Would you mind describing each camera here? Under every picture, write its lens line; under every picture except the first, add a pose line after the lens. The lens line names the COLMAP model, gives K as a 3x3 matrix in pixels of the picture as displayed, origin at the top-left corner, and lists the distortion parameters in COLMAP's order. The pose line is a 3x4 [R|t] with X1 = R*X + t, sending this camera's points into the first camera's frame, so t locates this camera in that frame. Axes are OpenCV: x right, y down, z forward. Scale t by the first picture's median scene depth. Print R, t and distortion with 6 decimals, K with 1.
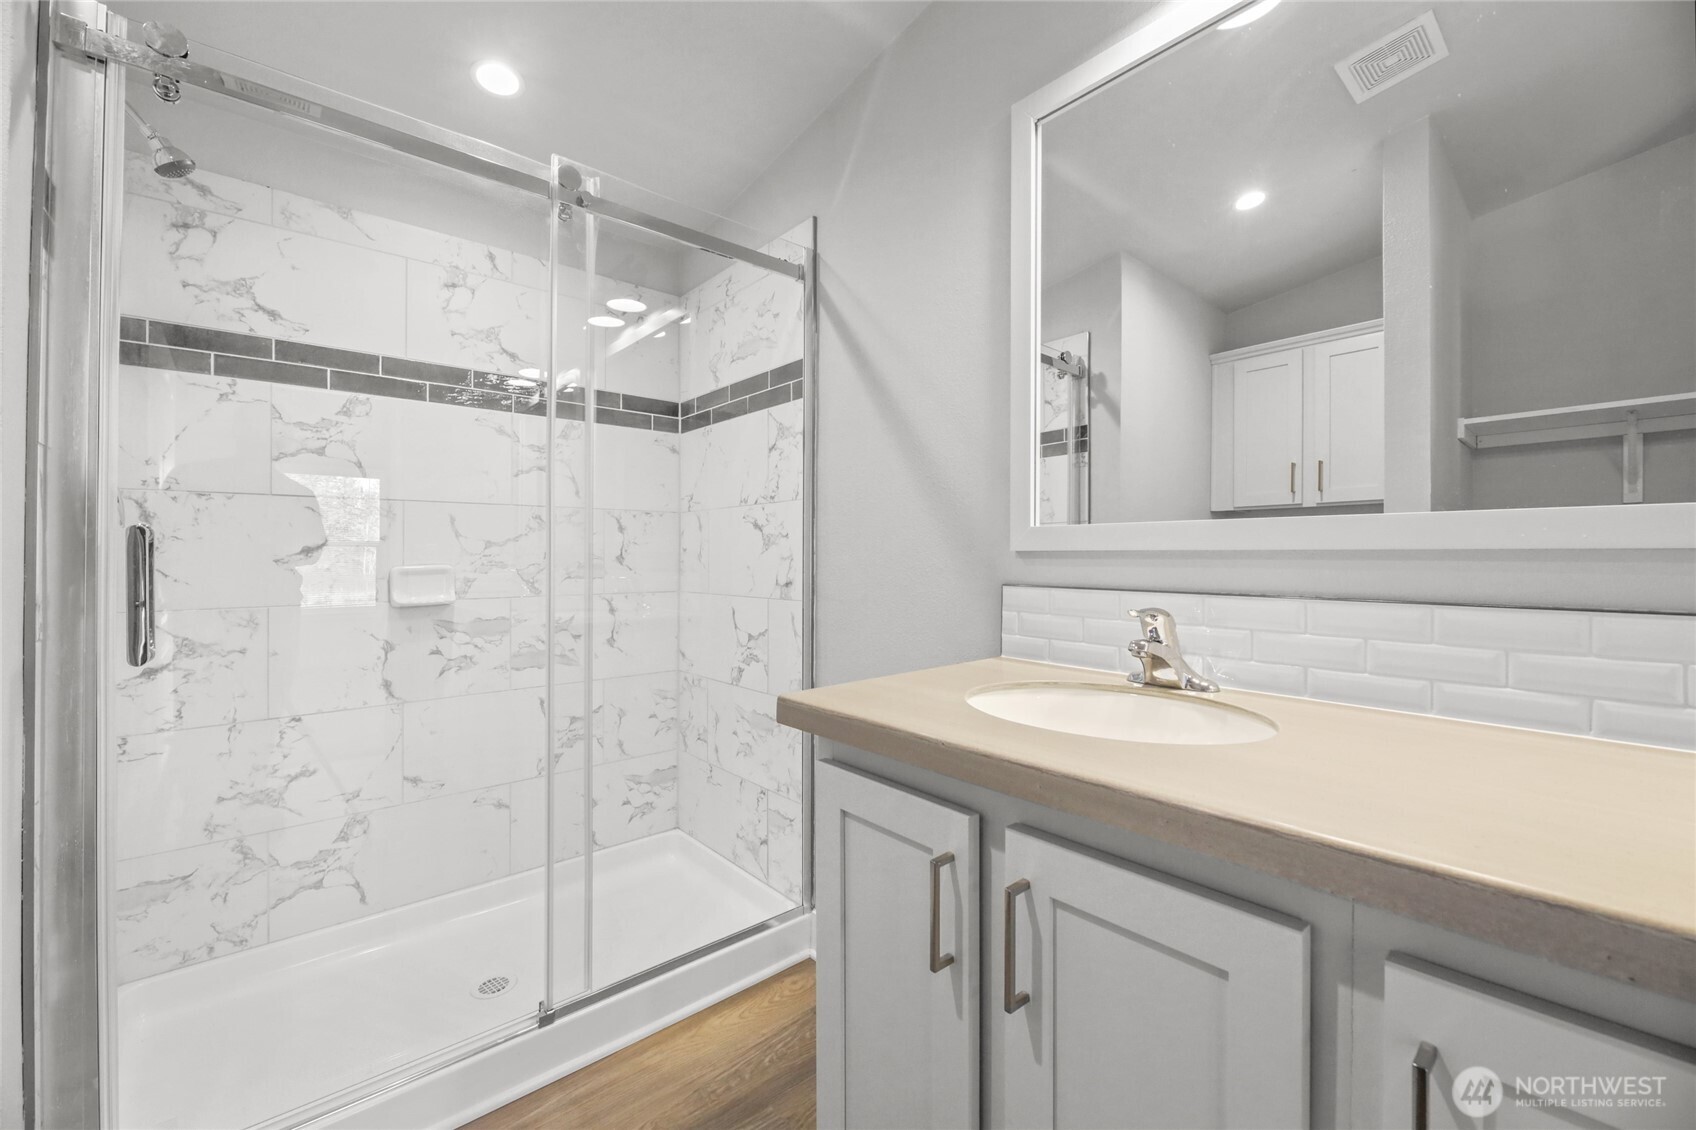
lens RADIAL K [[680.8, 0, 848.6], [0, 680.8, 547.6], [0, 0, 1]] dist [-0.005021, -0.001604]
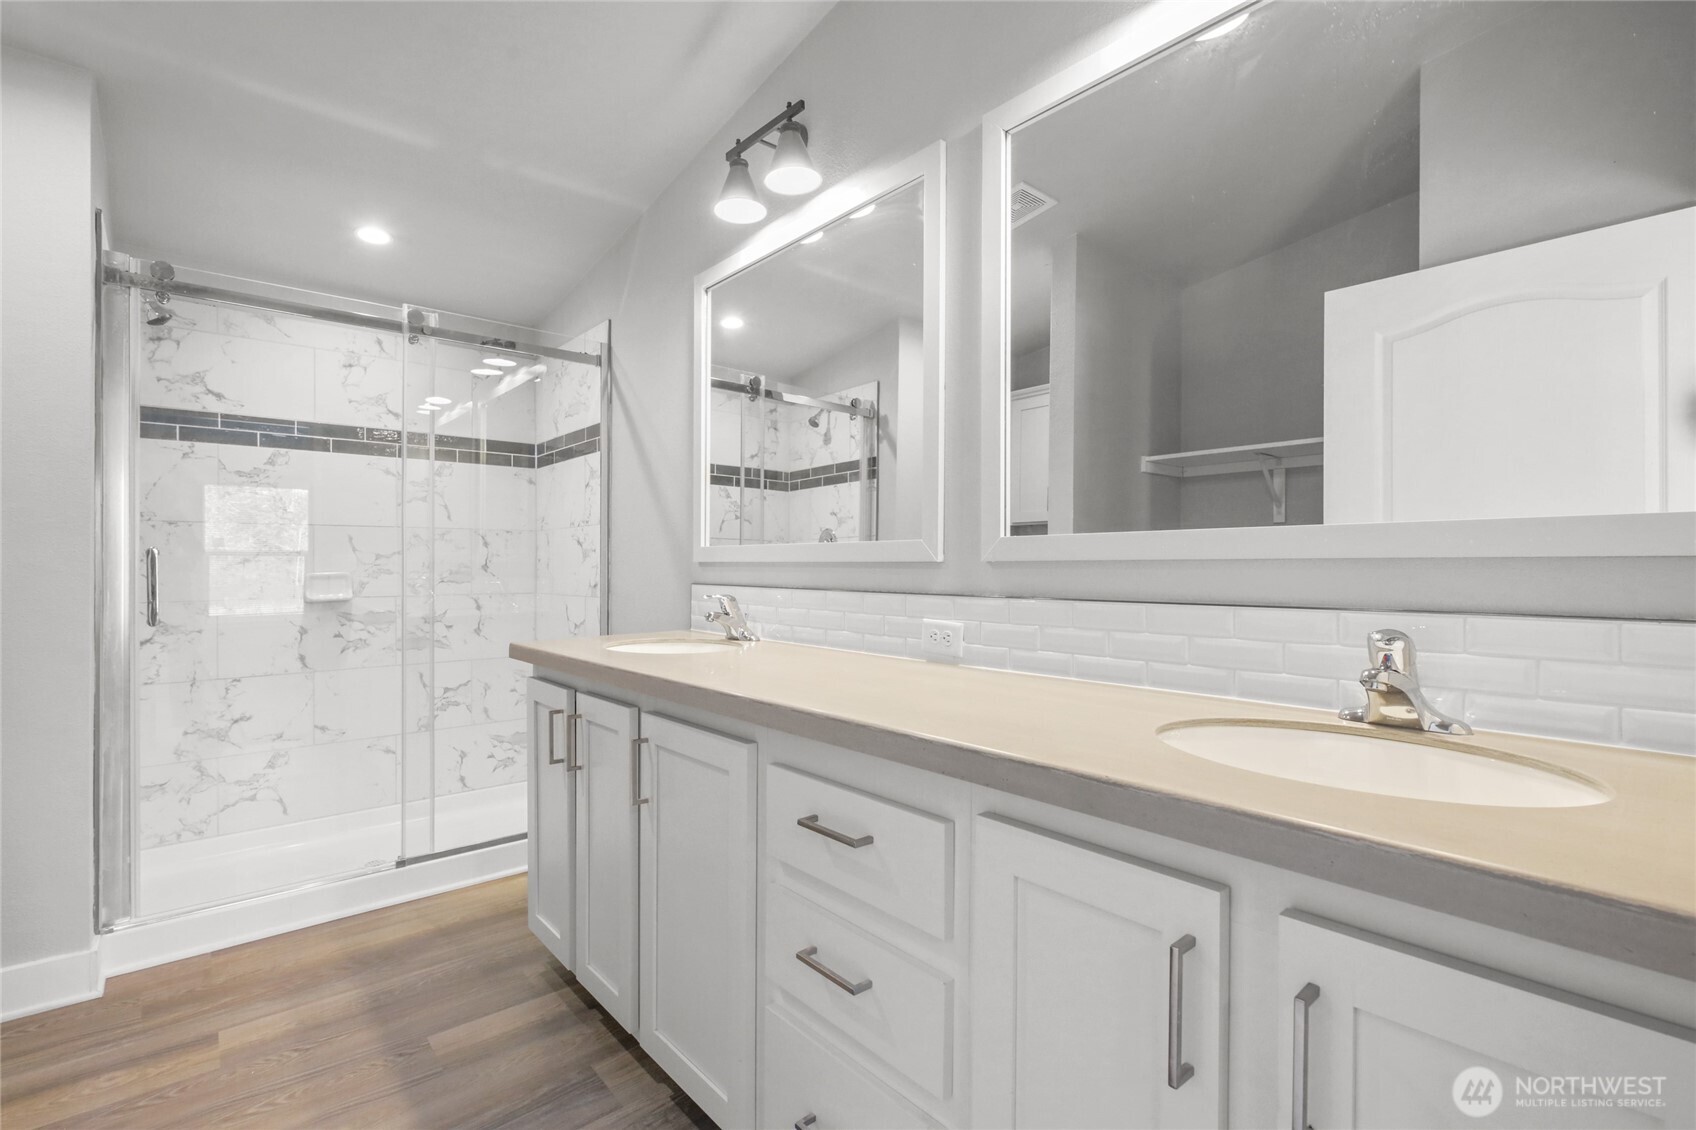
lens RADIAL K [[719.8, 0, 802.9], [0, 719.8, 560.1], [0, 0, 1]] dist [0.000207, -0.000029]
pose [[0.999983, -0.001156, -0.005659, 0.351024], [0.001192, 0.999979, 0.006395, -0.006800], [0.005652, -0.006401, 0.999964, -0.462770]]
